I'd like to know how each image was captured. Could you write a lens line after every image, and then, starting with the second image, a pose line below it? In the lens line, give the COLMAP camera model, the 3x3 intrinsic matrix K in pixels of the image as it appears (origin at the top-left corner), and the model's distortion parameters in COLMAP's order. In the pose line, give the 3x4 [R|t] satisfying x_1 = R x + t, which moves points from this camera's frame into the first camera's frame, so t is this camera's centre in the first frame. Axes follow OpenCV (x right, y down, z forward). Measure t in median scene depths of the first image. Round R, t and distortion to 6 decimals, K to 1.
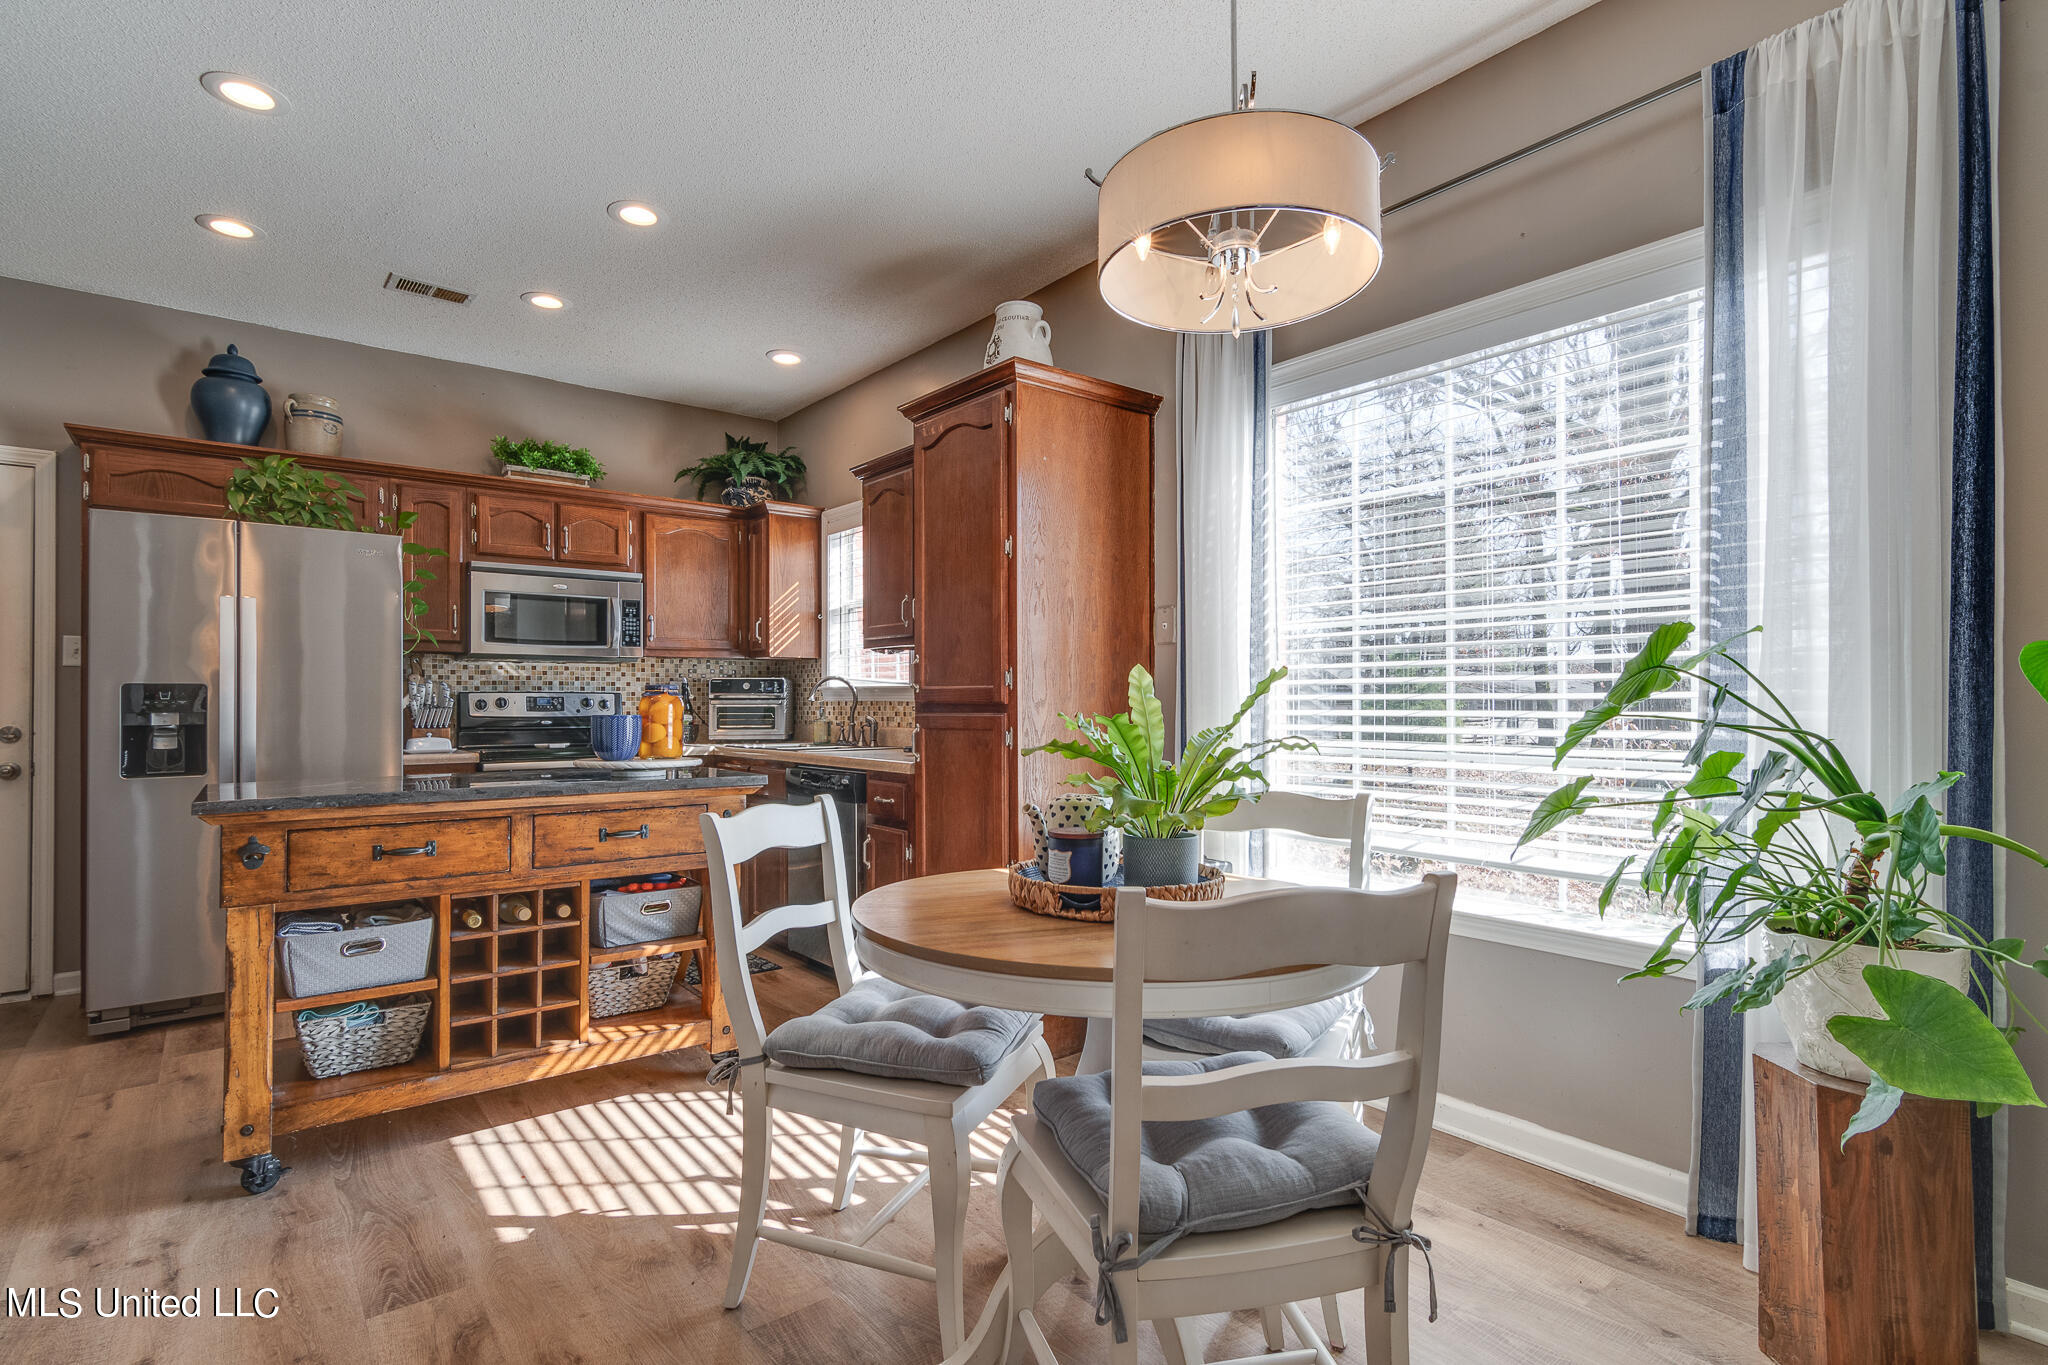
lens RADIAL K [[970.0, 0, 985.3], [0, 970.0, 692.5], [0, 0, 1]] dist [-0.000695, 0.001776]
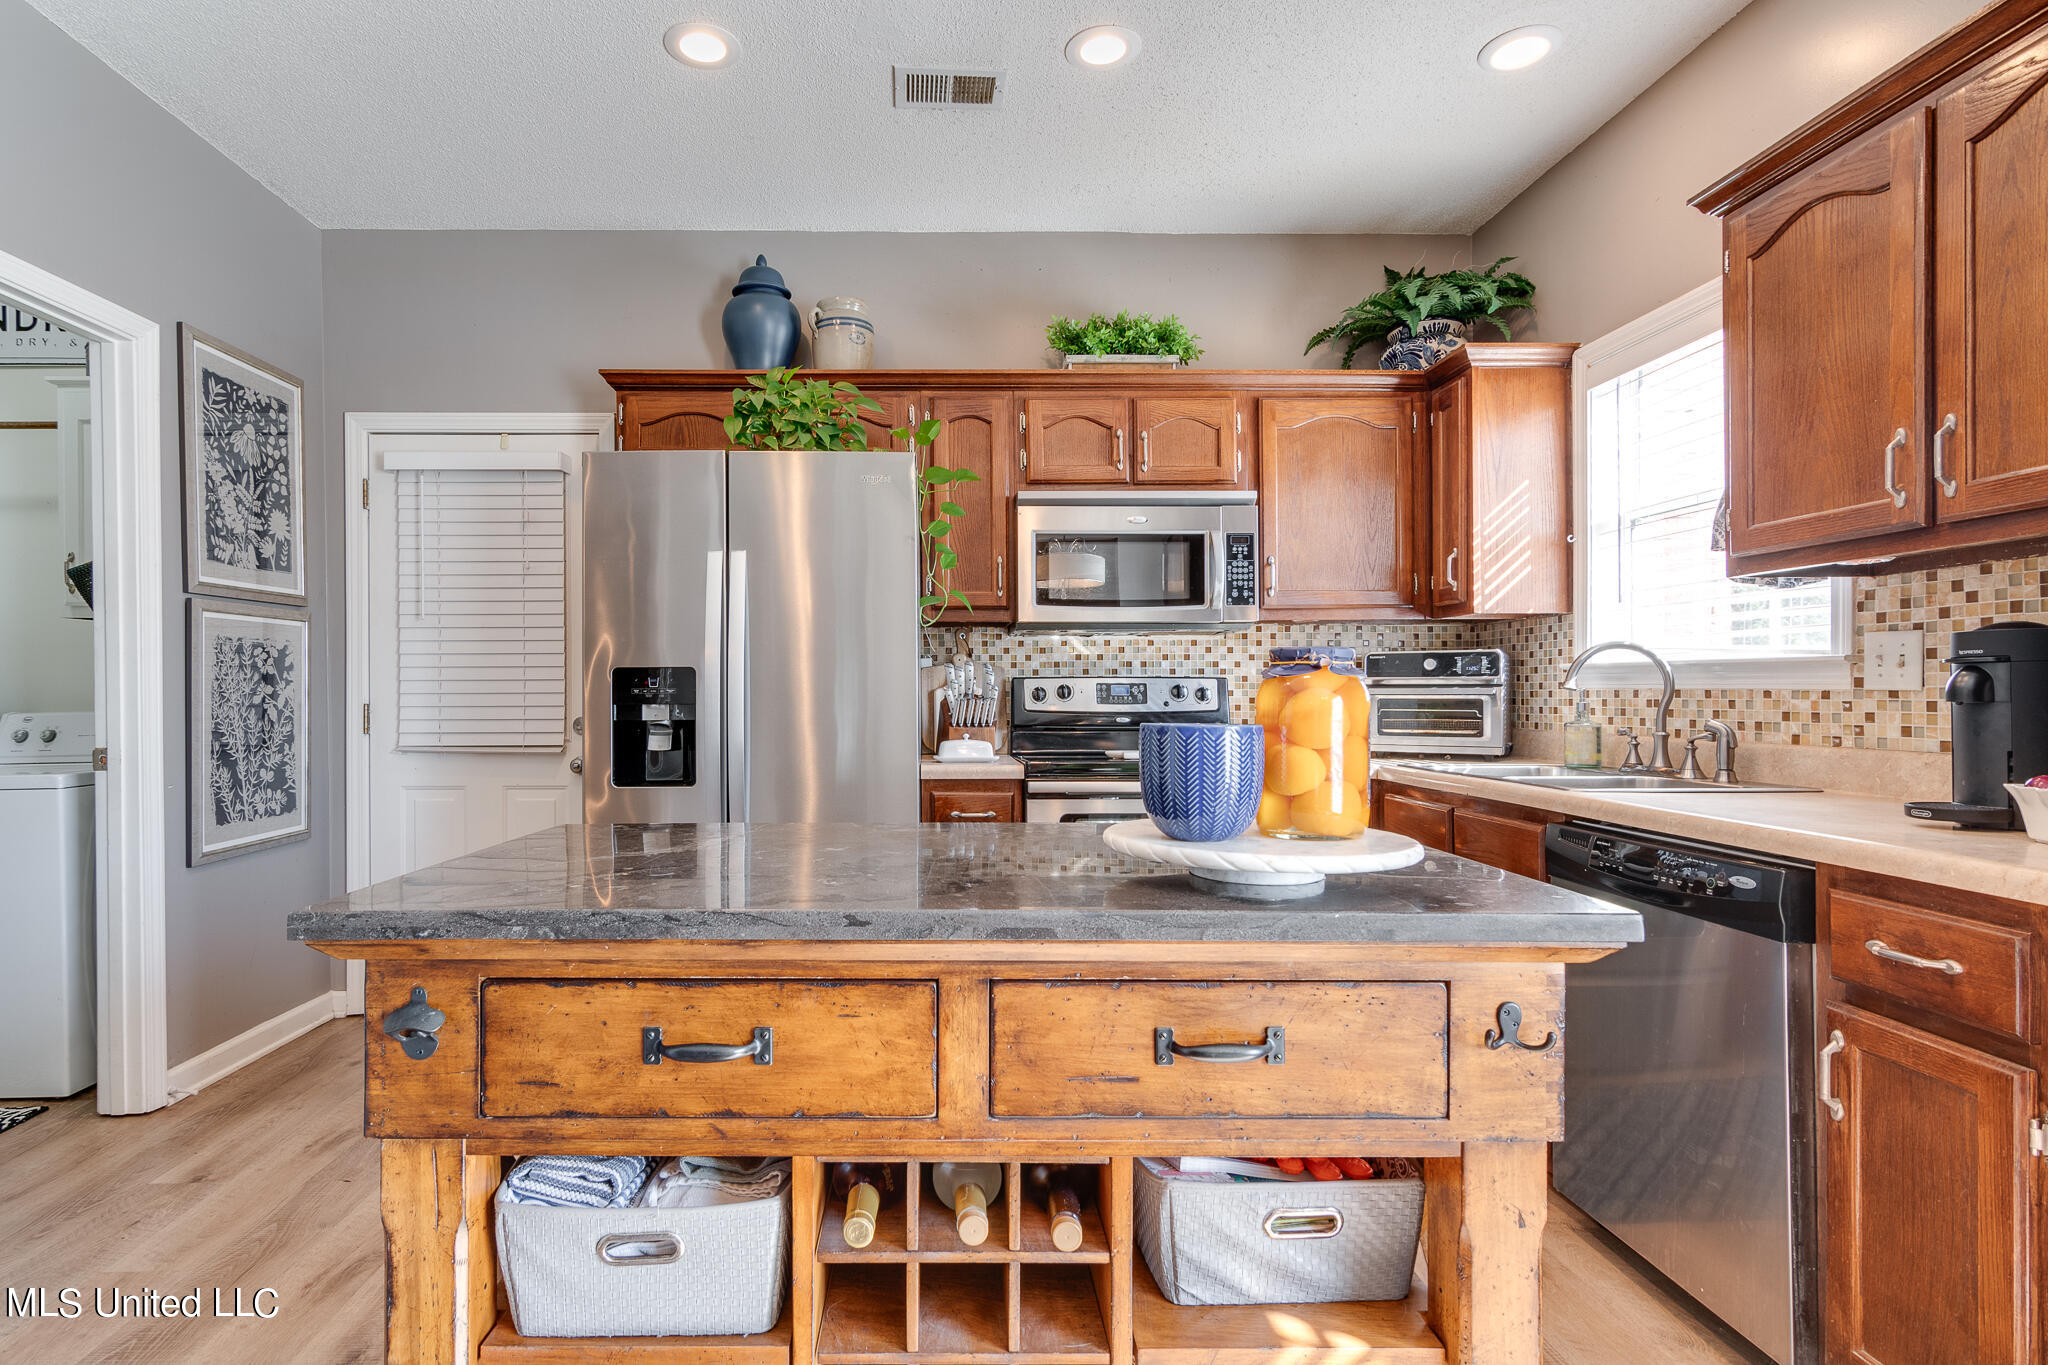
lens RADIAL K [[989.6, 0, 941.4], [0, 989.6, 681.3], [0, 0, 1]] dist [-0.000872, 0.002238]
pose [[0.797919, -0.005424, -0.602740, -0.132771], [0.005631, 0.999983, -0.001544, 0.003463], [0.602738, -0.002162, 0.797936, 0.369293]]
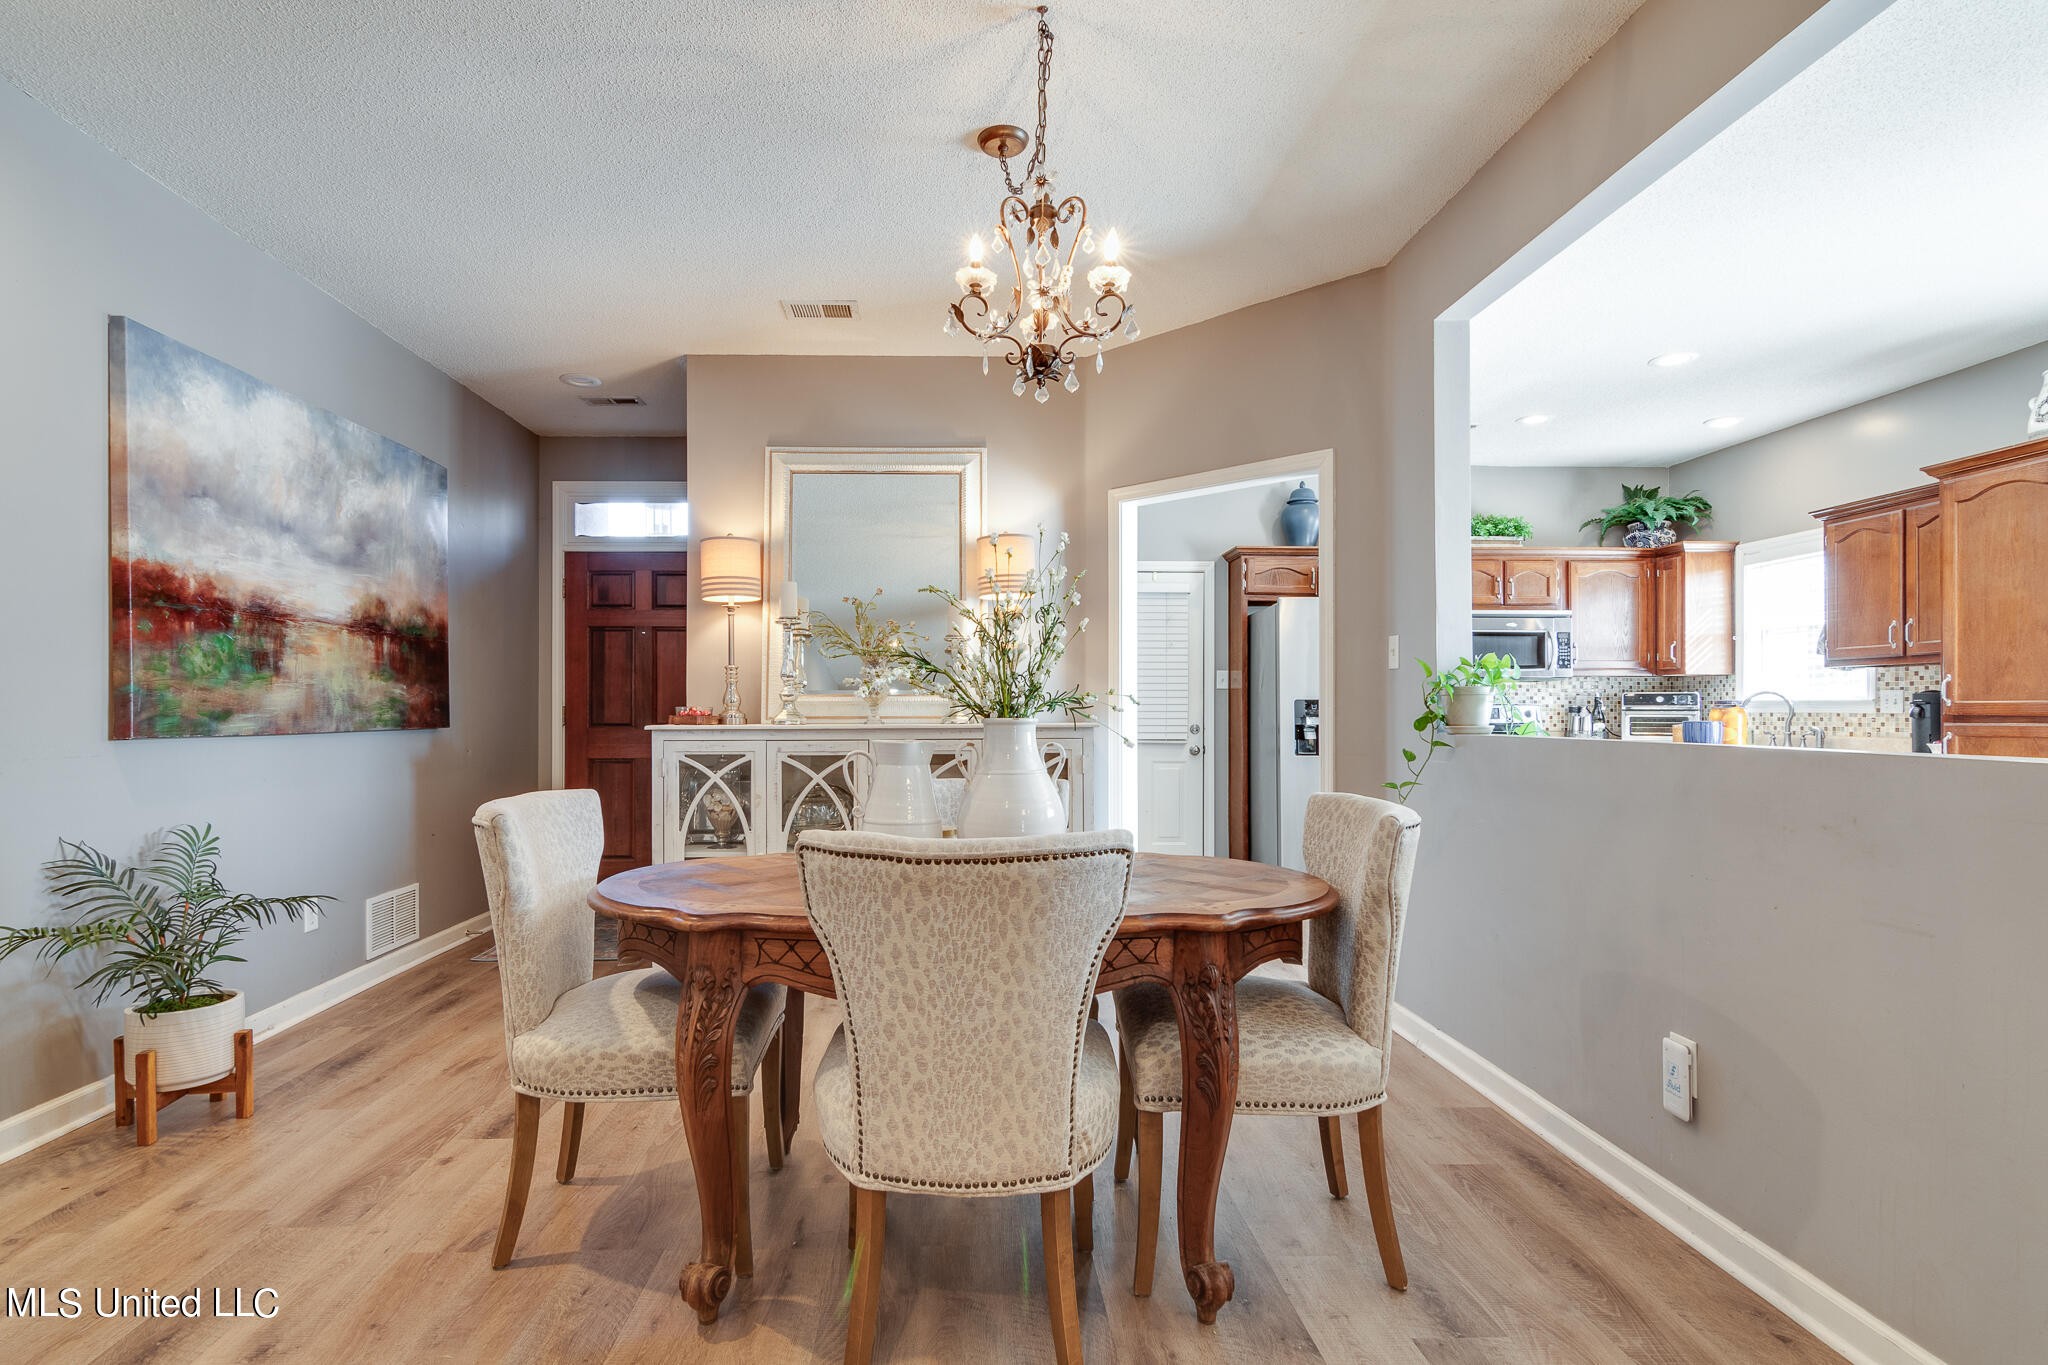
lens RADIAL K [[970.0, 0, 985.3], [0, 970.0, 692.5], [0, 0, 1]] dist [-0.000695, 0.001776]
pose [[0.805625, -0.006284, -0.592393, -0.233407], [0.000111, 0.999945, -0.010456, -0.002936], [0.592426, 0.008358, 0.805581, -0.490677]]
